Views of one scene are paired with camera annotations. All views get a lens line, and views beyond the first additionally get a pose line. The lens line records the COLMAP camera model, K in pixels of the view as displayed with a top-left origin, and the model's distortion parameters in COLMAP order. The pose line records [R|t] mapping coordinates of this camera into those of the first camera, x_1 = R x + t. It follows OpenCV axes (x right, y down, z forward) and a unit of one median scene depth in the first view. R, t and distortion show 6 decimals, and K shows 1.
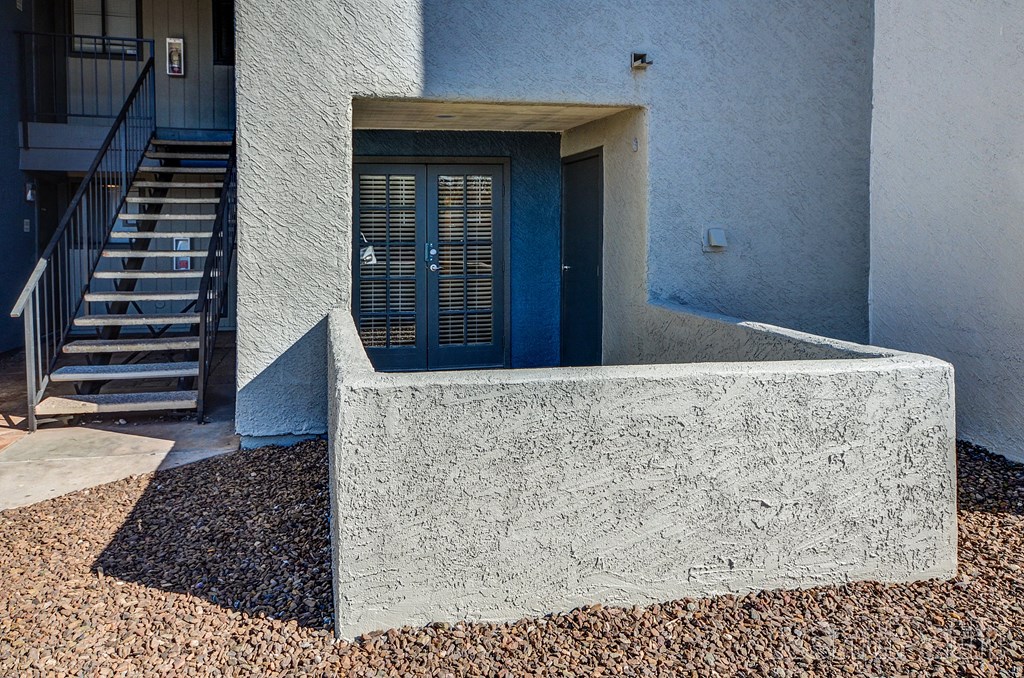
lens RADIAL K [[1389.4, 0, 512.0], [0, 1389.4, 339.0], [0, 0, 1]] dist [-0.238409, -0.024024]
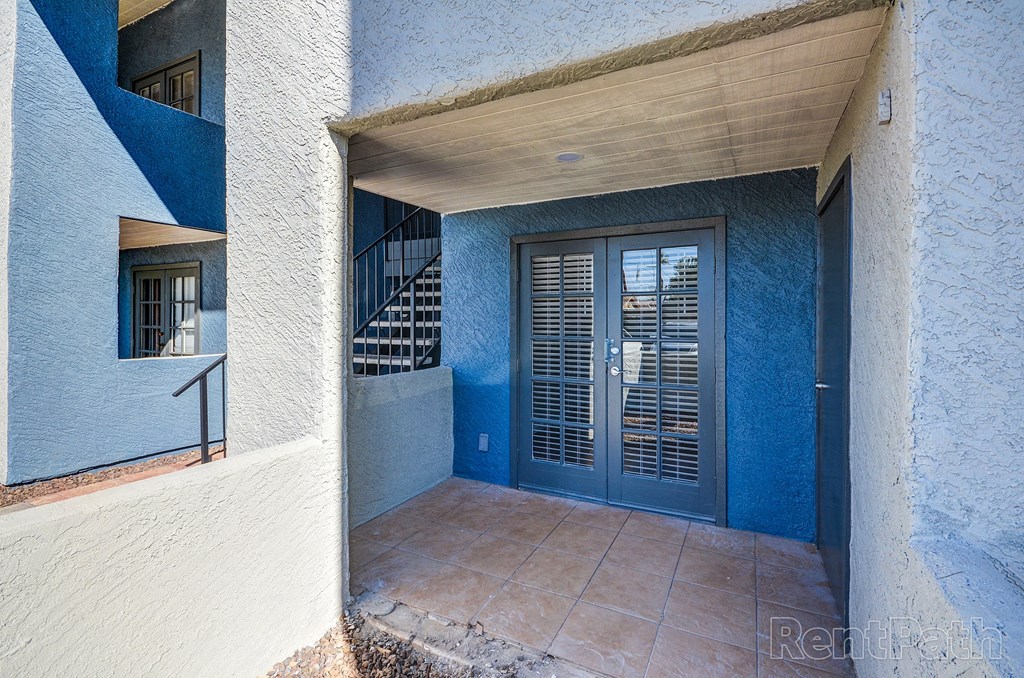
lens RADIAL K [[511.6, 0, 513.1], [0, 511.6, 320.9], [0, 0, 1]] dist [0.001546, 0.000153]
pose [[0.682344, 0.008478, -0.730982, 0.114008], [-0.061427, 0.997061, -0.045777, -0.063532], [0.728446, 0.076138, 0.680860, 0.773576]]
